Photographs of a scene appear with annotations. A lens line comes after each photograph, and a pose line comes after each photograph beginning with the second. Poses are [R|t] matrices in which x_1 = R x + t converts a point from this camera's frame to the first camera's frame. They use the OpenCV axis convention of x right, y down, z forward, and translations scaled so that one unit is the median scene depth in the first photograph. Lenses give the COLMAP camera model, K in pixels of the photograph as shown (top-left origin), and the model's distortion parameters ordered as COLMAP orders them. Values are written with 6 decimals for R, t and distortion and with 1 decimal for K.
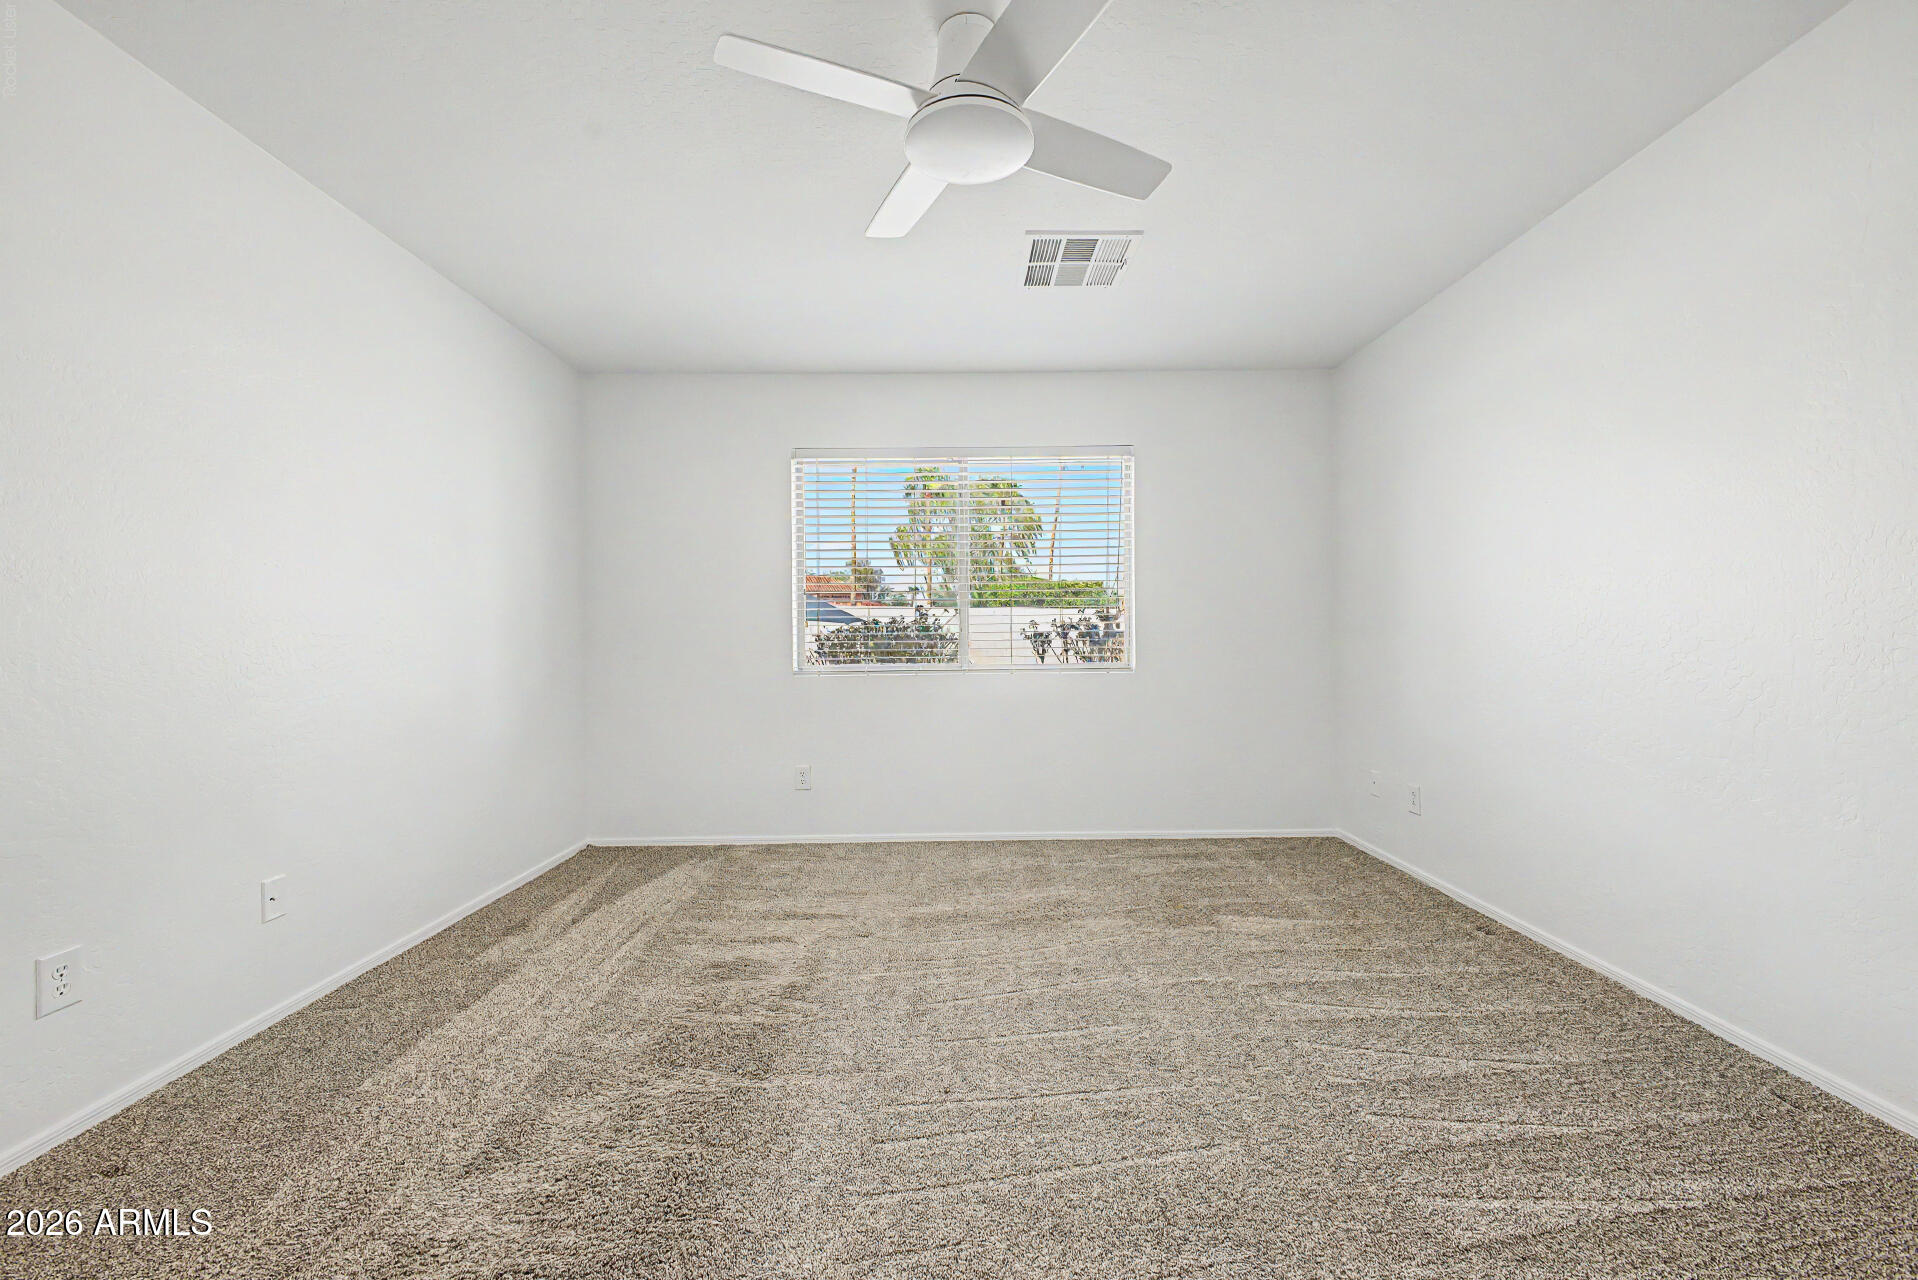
lens RADIAL K [[758.2, 0, 957.5], [0, 758.2, 641.8], [0, 0, 1]] dist [0.007149, -0.000102]
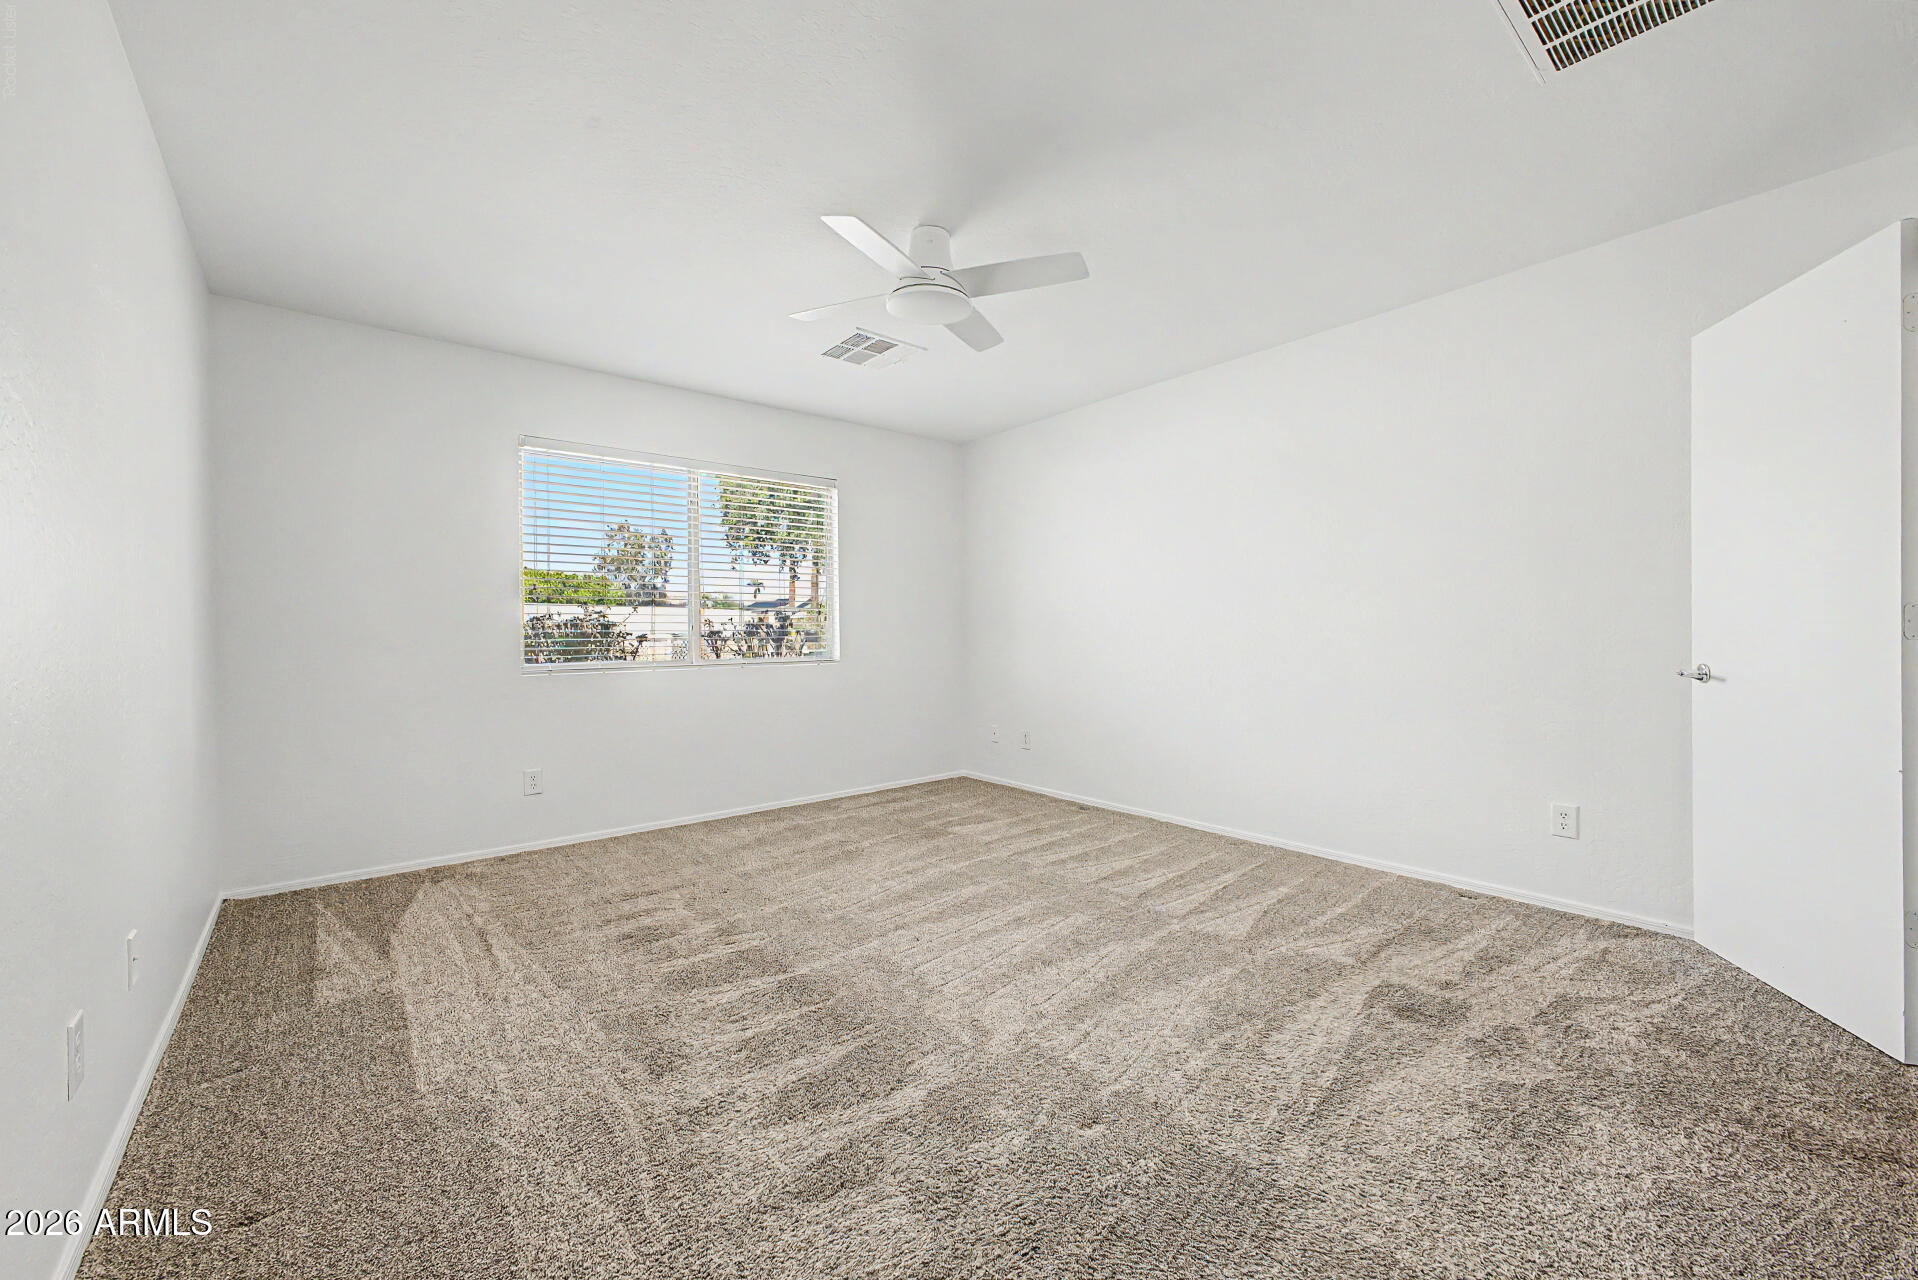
lens RADIAL K [[758.2, 0, 969.1], [0, 758.2, 636.3], [0, 0, 1]] dist [0.007149, -0.000102]
pose [[0.771058, 0.000096, 0.636764, -0.522496], [0.005736, 0.999958, -0.007097, 0.008440], [-0.636739, 0.009125, 0.771026, -0.121734]]
